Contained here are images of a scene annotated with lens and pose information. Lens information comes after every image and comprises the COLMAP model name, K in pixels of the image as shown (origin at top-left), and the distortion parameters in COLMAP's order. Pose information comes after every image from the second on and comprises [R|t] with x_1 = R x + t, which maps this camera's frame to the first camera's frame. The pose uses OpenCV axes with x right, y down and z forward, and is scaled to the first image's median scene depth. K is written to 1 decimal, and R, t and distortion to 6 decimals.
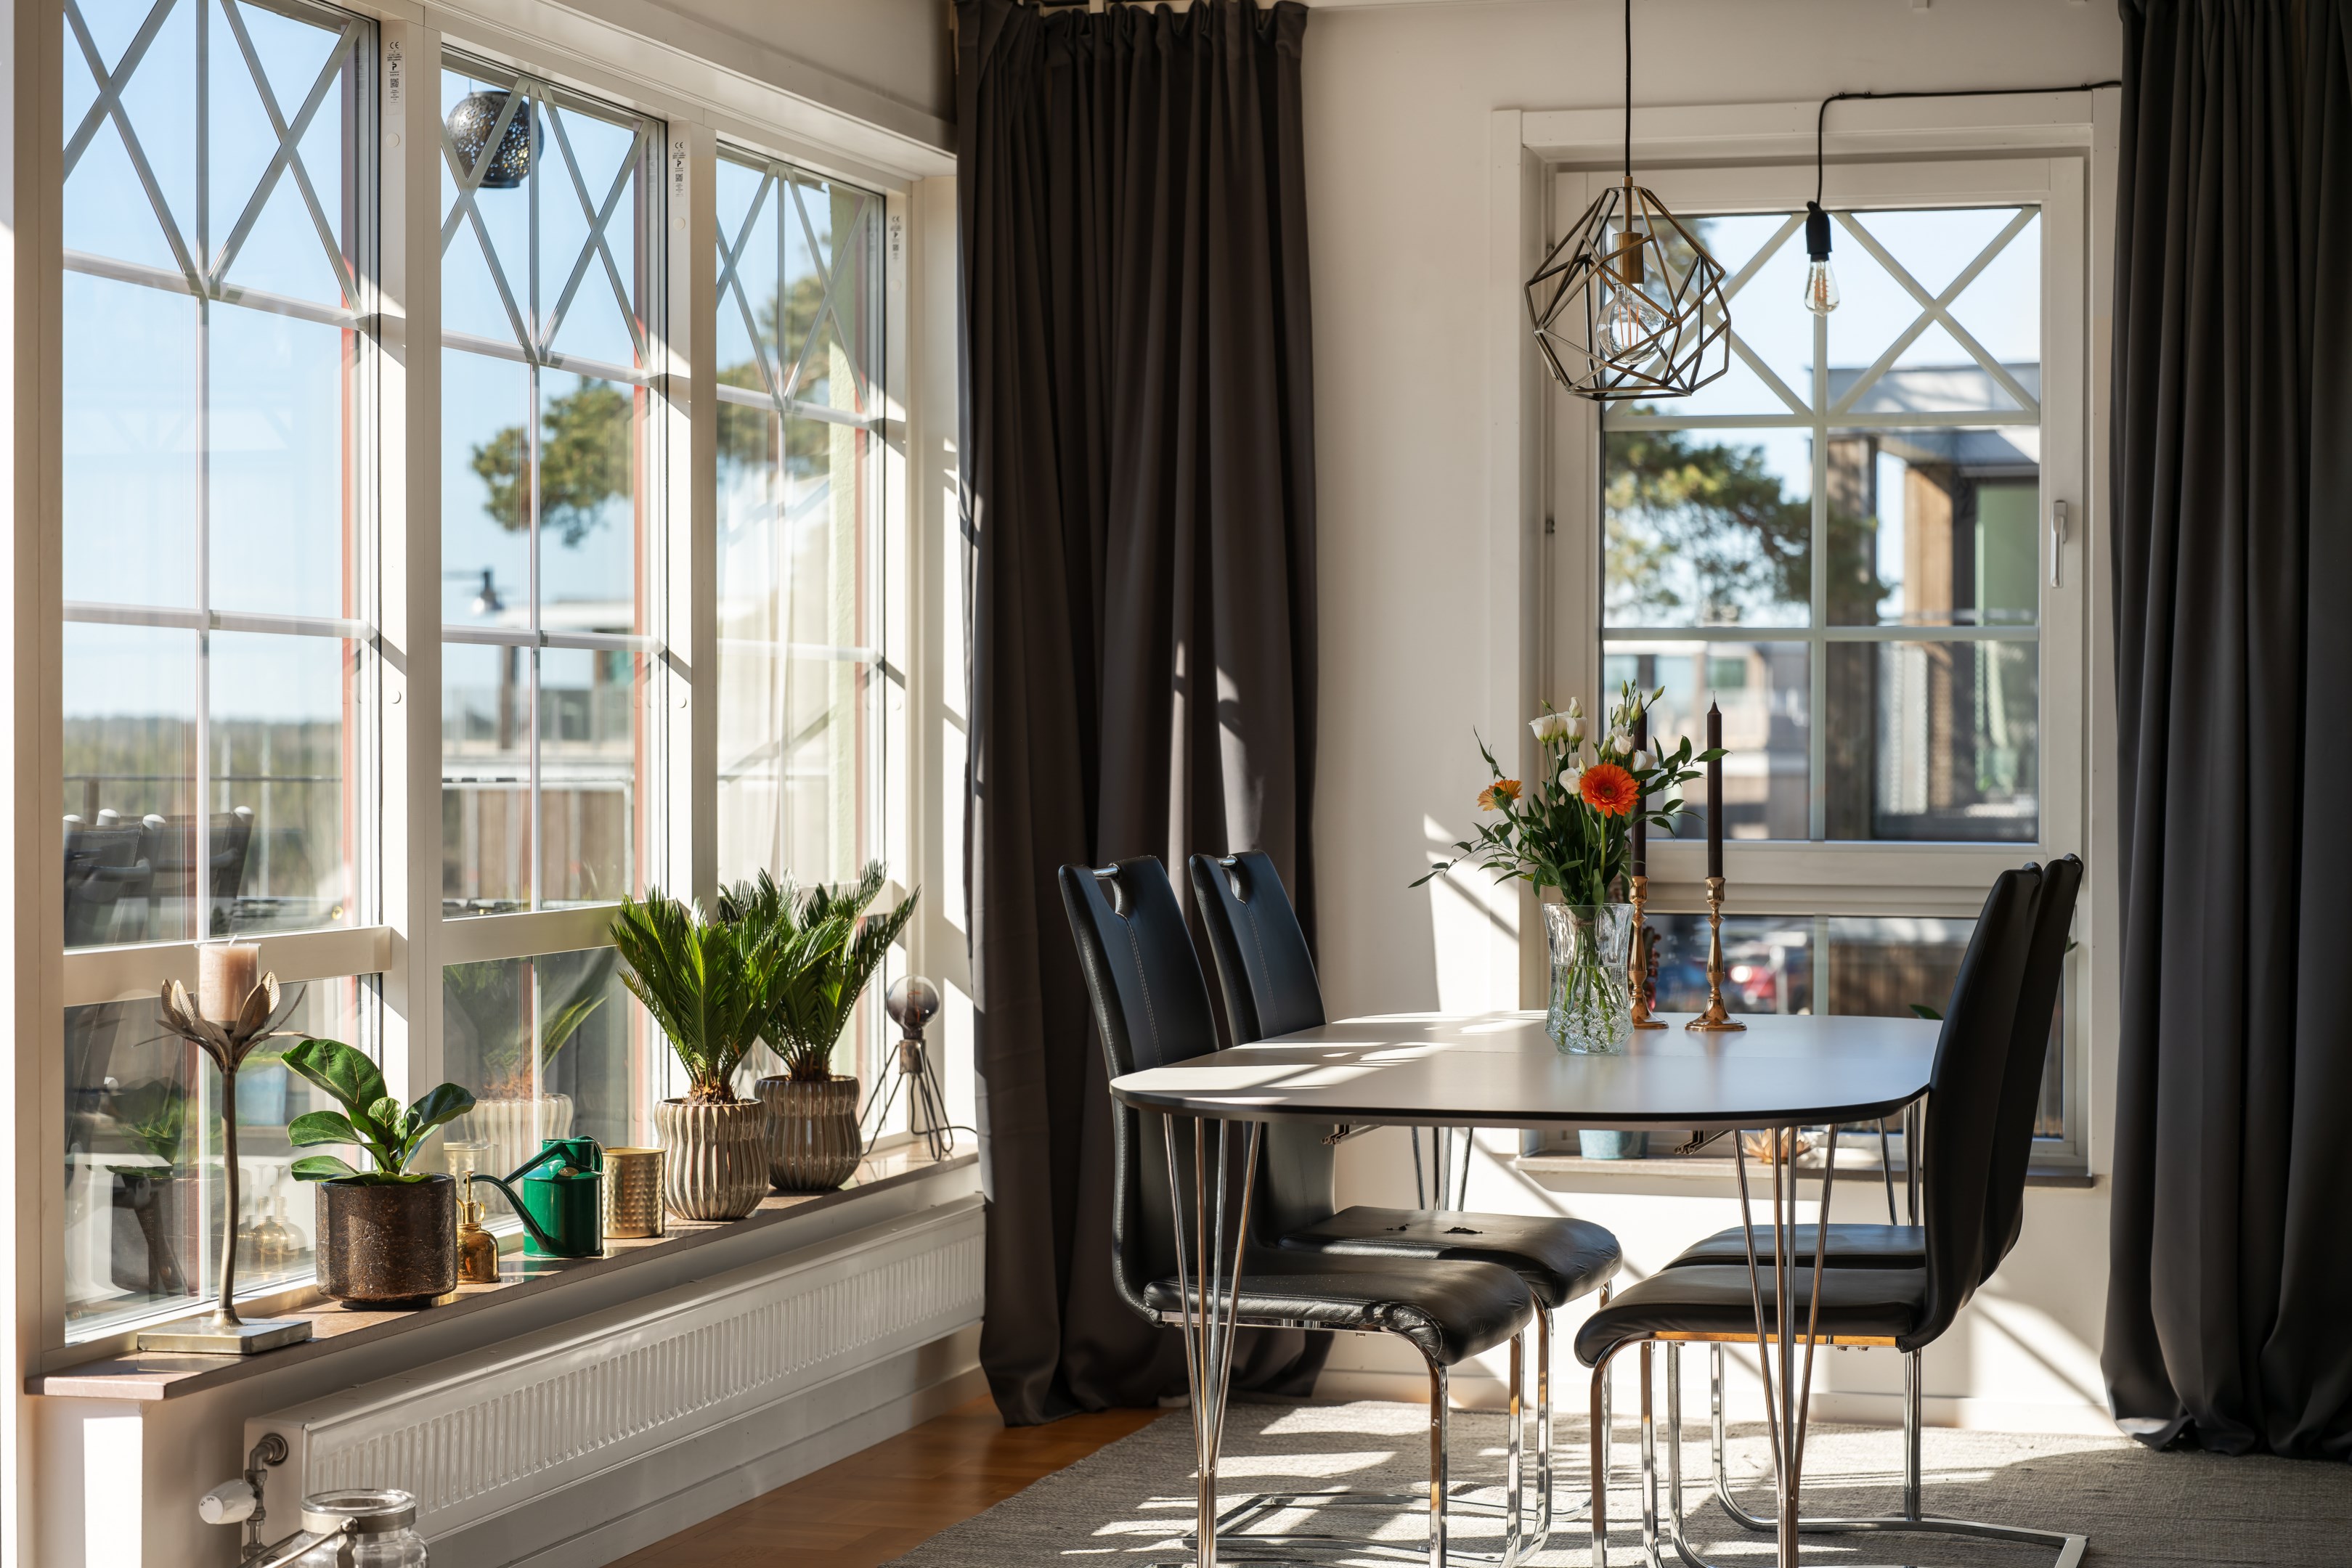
lens RADIAL K [[4224.4, 0, 1180.8], [0, 4224.4, 781.1], [0, 0, 1]] dist [-0.004465, 0.000000]
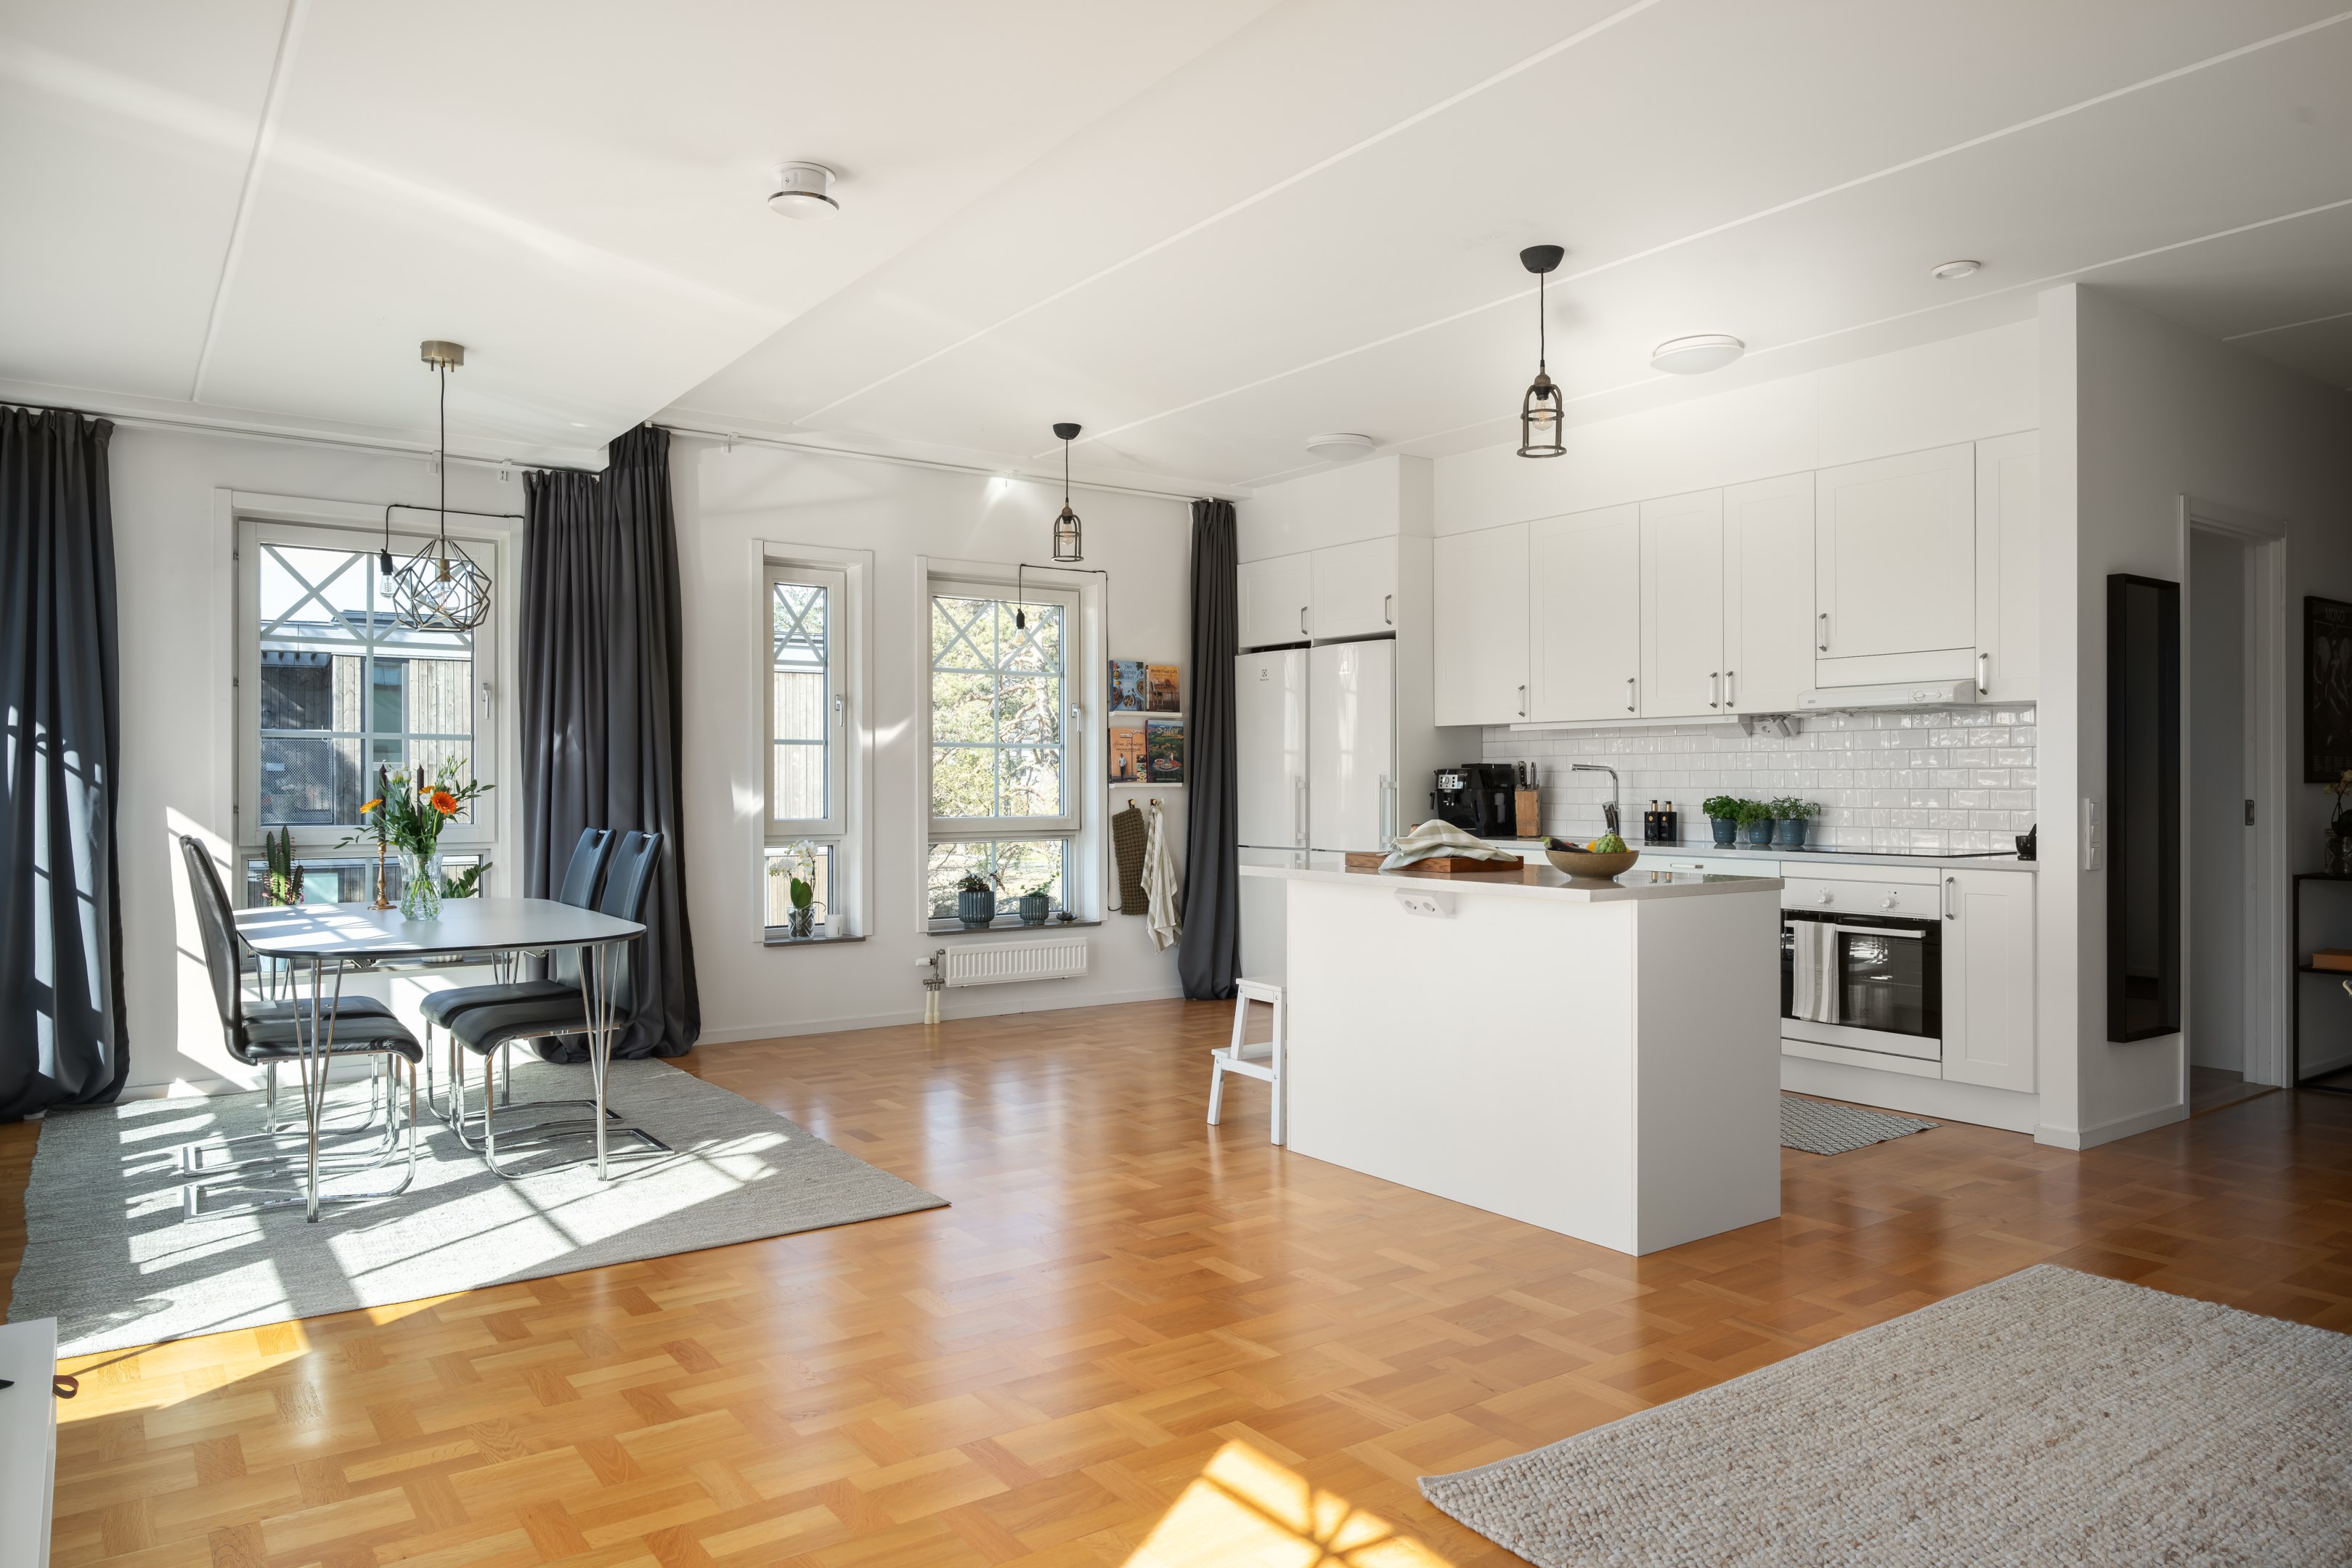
lens RADIAL K [[1520.4, 0, 1154.5], [0, 1520.4, 798.2], [0, 0, 1]] dist [0.000909, -0.001267]
pose [[0.620276, -0.008604, 0.784336, -0.269079], [0.008357, 0.999956, 0.004360, -0.001117], [-0.784339, 0.003850, 0.620321, 0.168453]]
